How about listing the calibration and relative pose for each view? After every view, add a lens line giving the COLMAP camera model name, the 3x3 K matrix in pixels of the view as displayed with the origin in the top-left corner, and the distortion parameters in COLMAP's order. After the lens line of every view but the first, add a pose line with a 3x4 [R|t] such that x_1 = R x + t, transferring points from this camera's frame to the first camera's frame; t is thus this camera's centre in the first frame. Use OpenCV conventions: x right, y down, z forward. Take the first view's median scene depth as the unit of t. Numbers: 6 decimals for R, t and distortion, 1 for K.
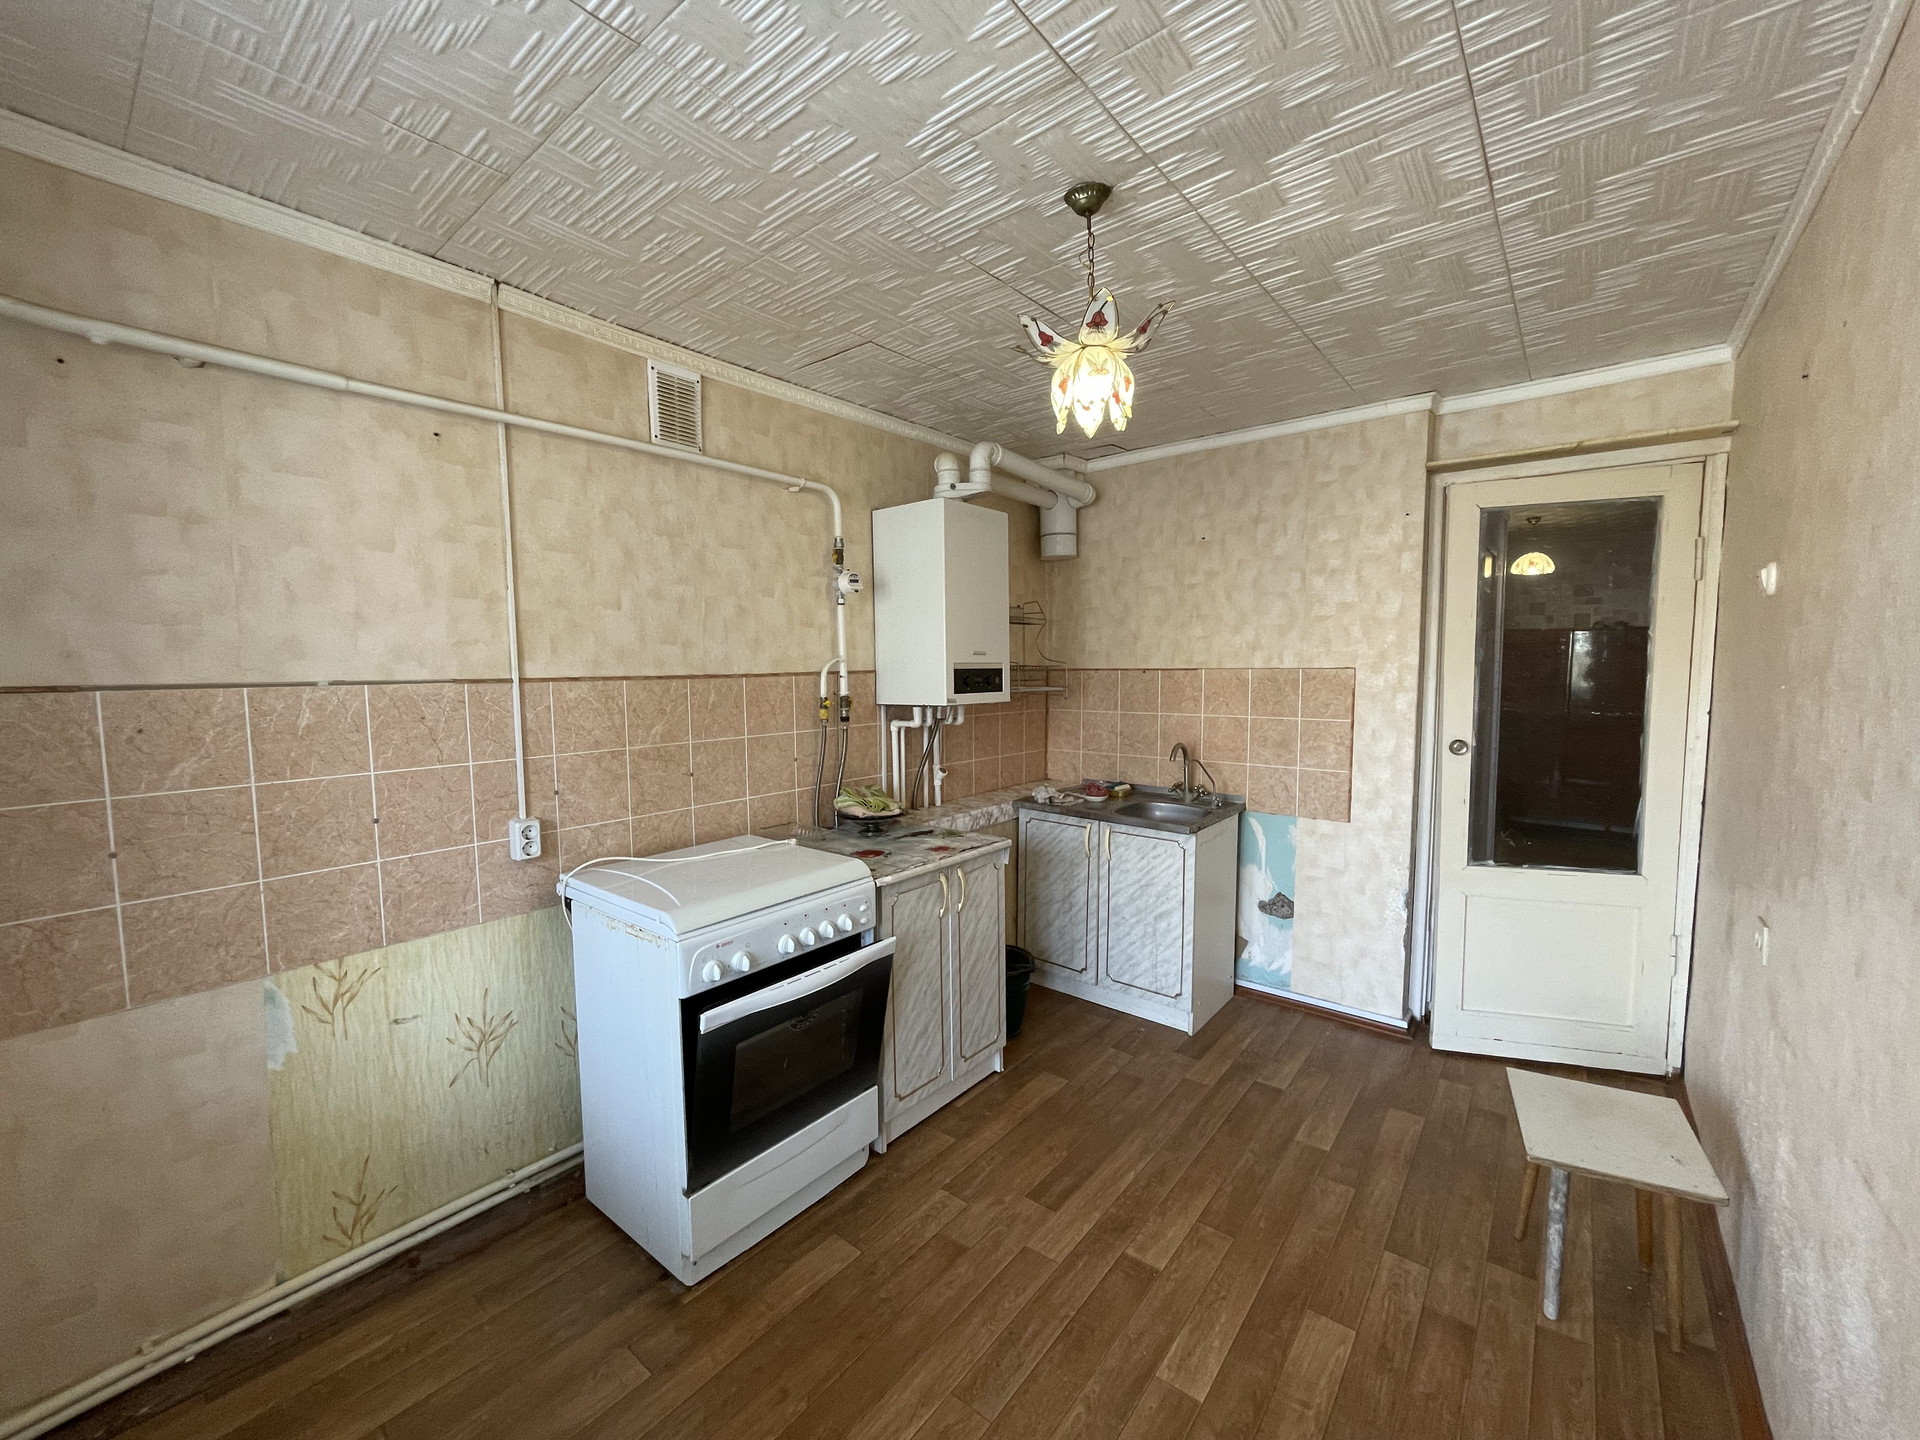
lens RADIAL K [[786.6, 0, 956.9], [0, 786.6, 721.4], [0, 0, 1]] dist [0.015160, -0.000386]
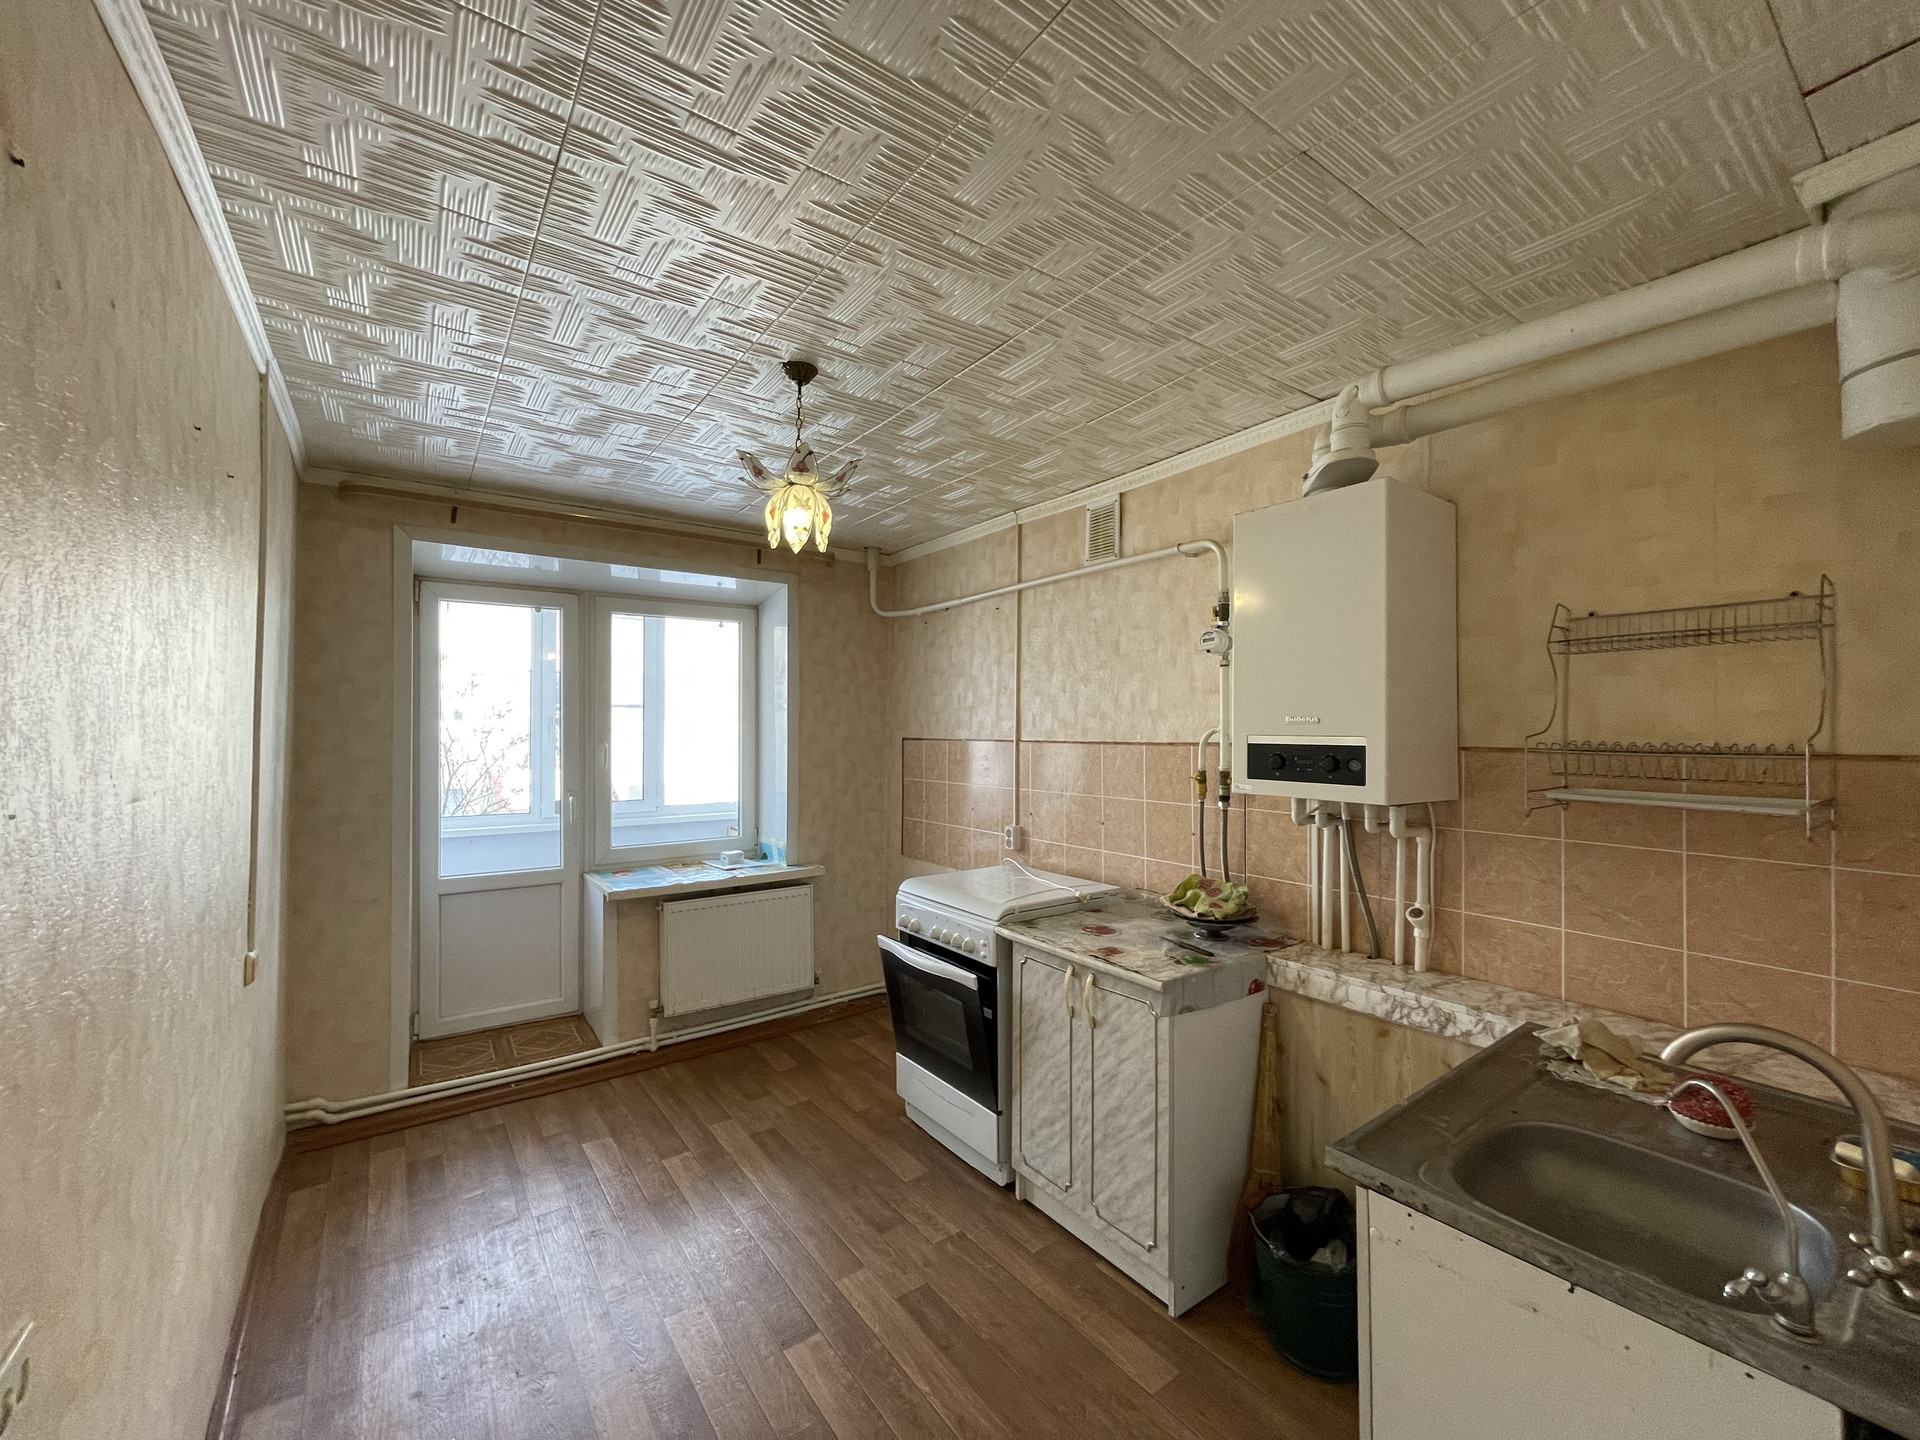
lens RADIAL K [[786.6, 0, 960.7], [0, 786.6, 725.8], [0, 0, 1]] dist [0.015160, -0.000386]
pose [[-0.259706, 0.006714, -0.965664, 0.891971], [-0.067661, 0.997392, 0.025131, -0.098648], [0.963315, 0.071864, -0.258574, 1.093529]]
